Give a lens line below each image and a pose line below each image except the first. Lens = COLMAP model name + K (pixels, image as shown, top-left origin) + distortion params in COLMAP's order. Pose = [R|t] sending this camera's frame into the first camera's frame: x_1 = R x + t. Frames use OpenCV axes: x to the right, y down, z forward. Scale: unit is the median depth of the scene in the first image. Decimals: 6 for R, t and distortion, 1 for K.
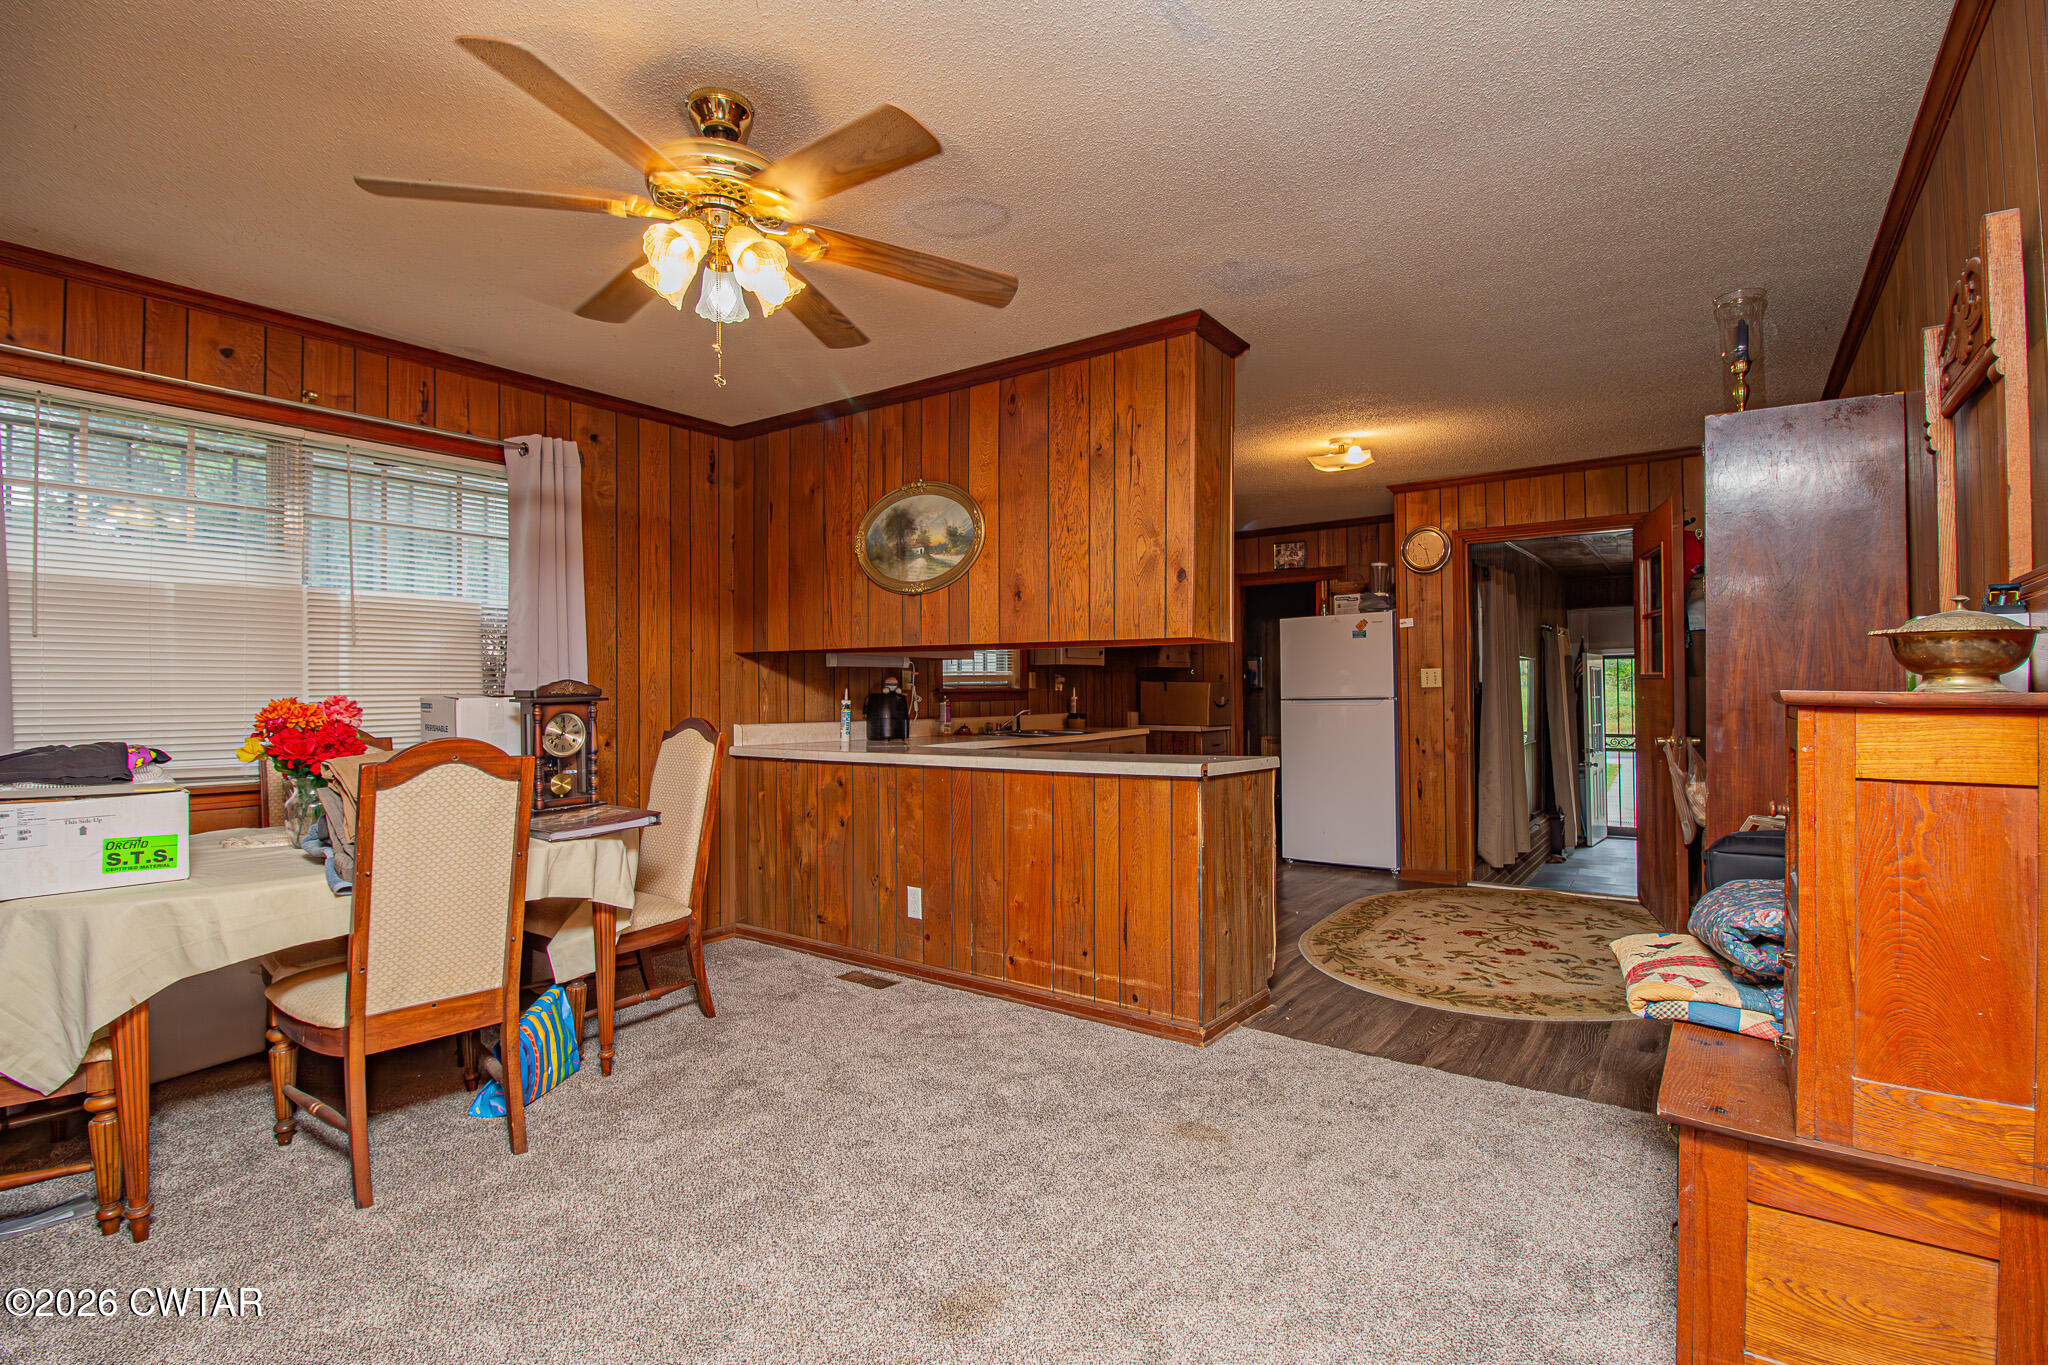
lens RADIAL K [[984.3, 0, 1033.4], [0, 984.3, 674.6], [0, 0, 1]] dist [-0.007735, -0.005779]
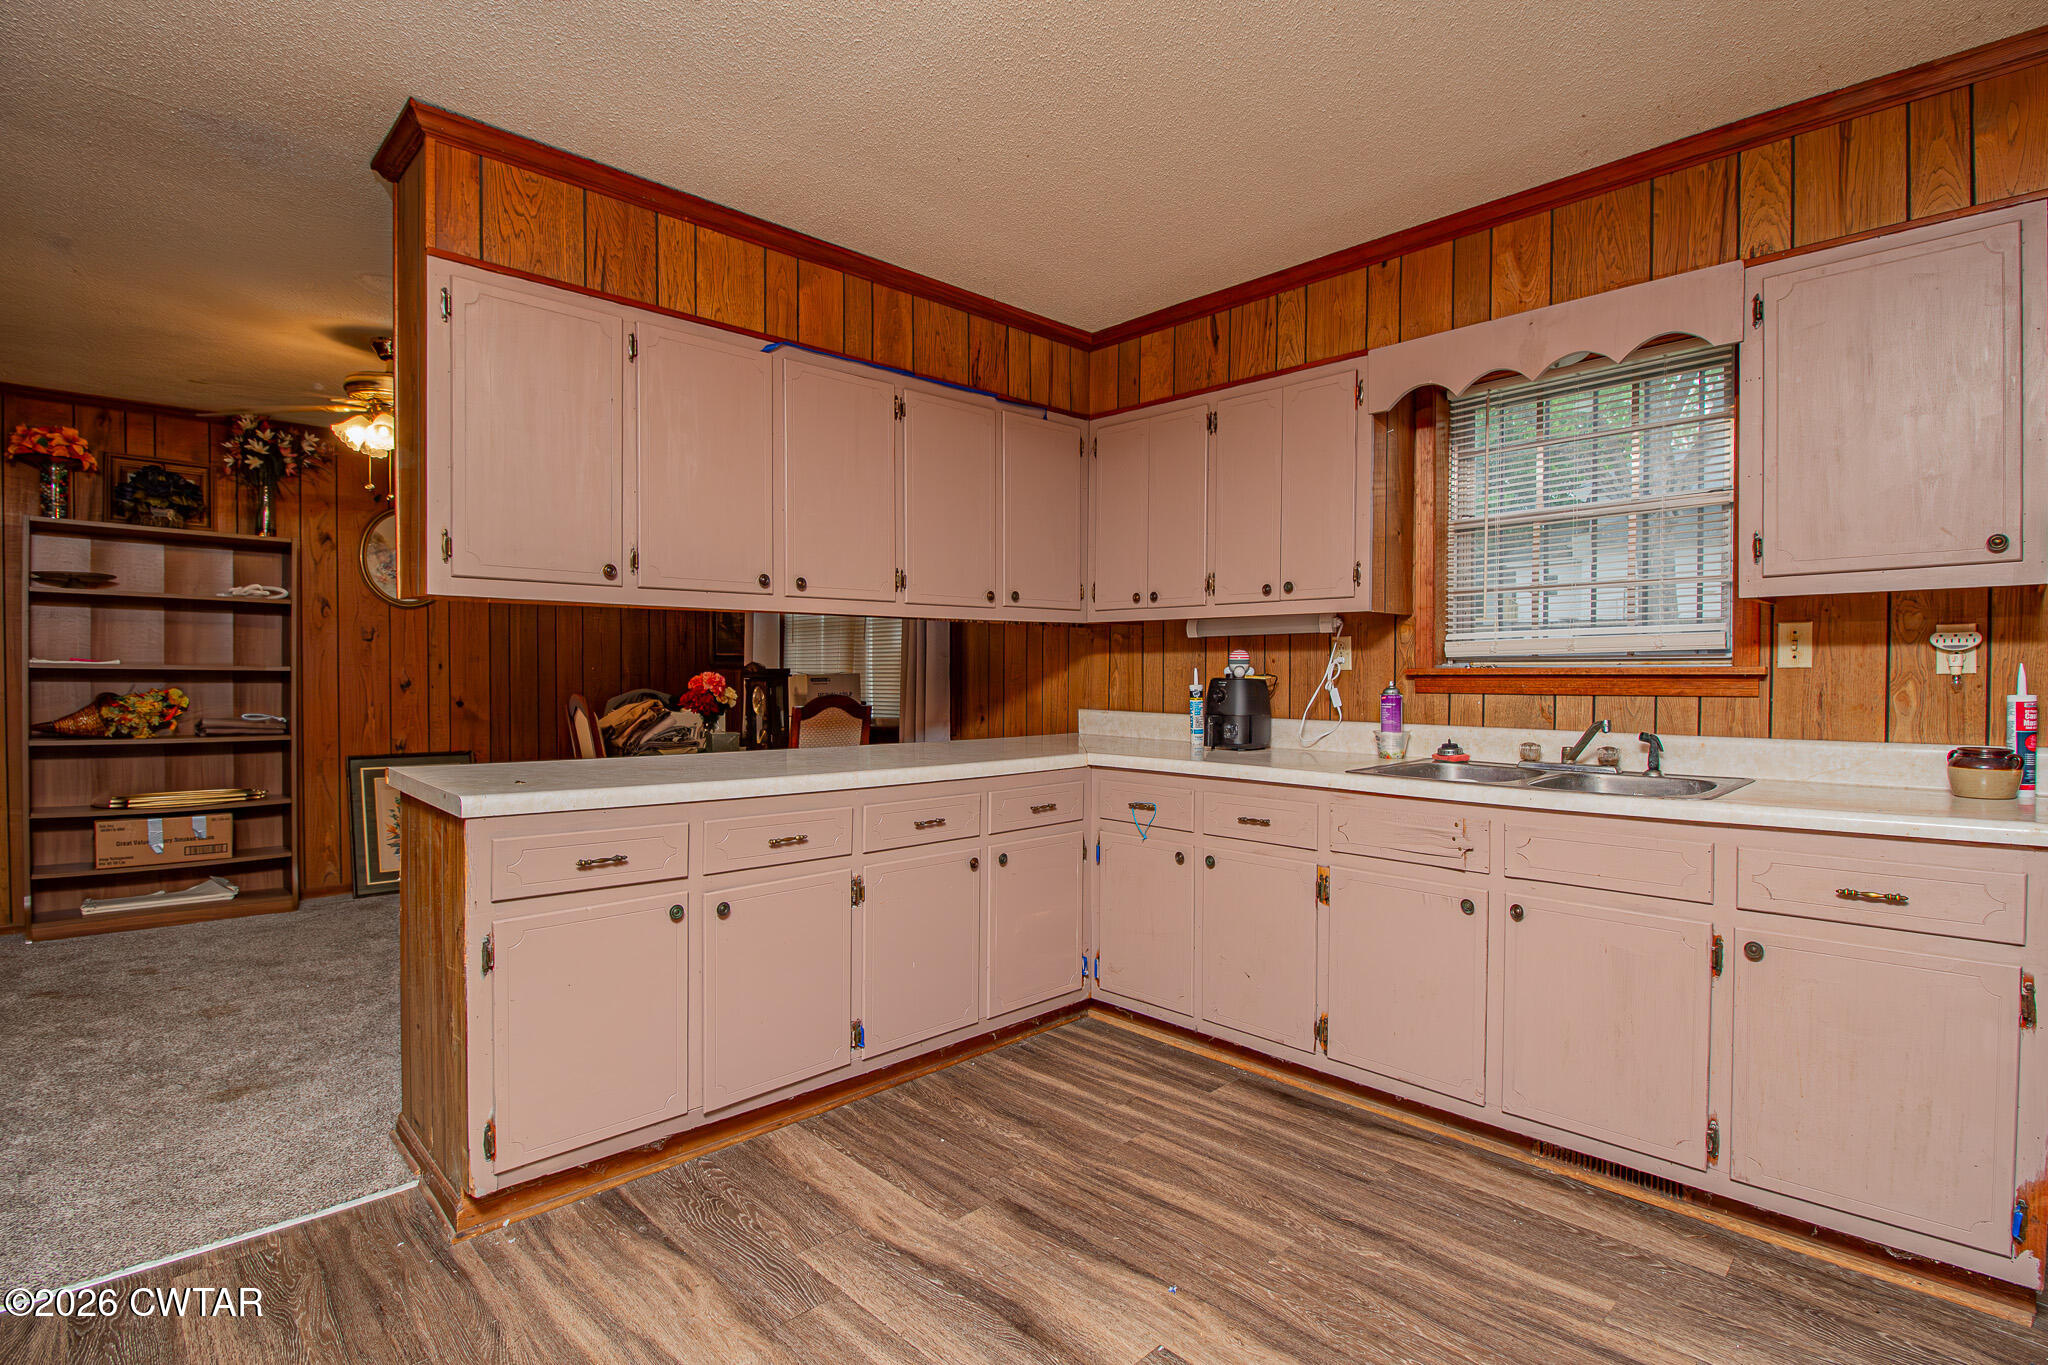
lens RADIAL K [[984.3, 0, 1020.8], [0, 984.3, 691.1], [0, 0, 1]] dist [-0.007735, -0.005779]
pose [[-0.180356, 0.023242, -0.983327, 0.440609], [0.015340, 0.999666, 0.020814, 0.012508], [0.983482, -0.011330, -0.180652, 0.867243]]
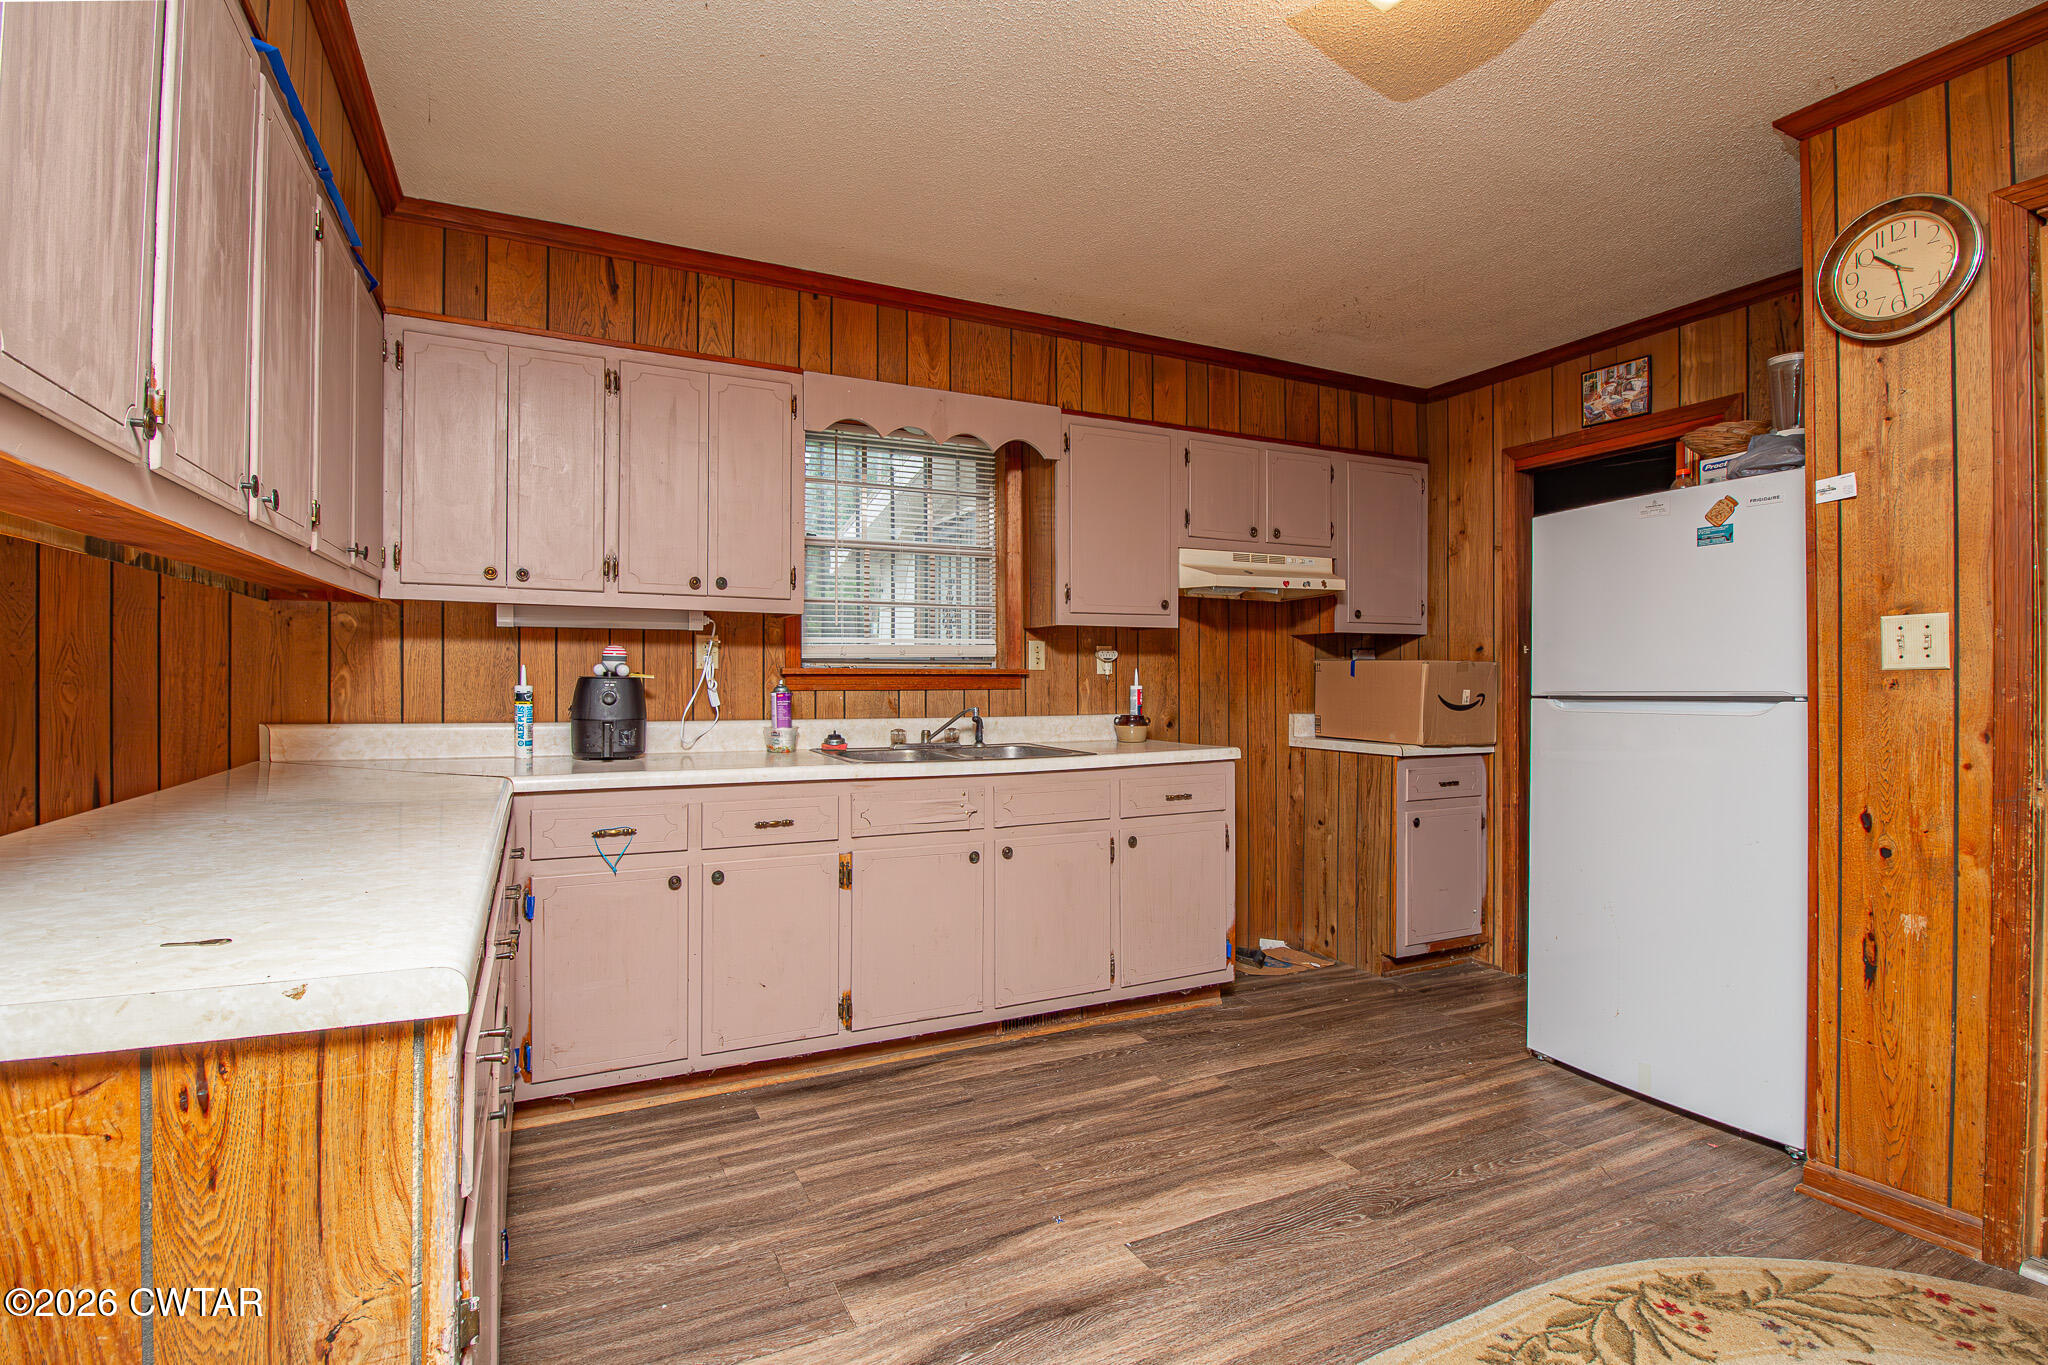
lens RADIAL K [[984.3, 0, 1067.5], [0, 984.3, 677.4], [0, 0, 1]] dist [-0.007735, -0.005779]
pose [[0.889689, 0.008501, -0.456487, 0.296434], [-0.001038, 0.999862, 0.016596, 0.010499], [0.456565, -0.014292, 0.889575, 0.560401]]
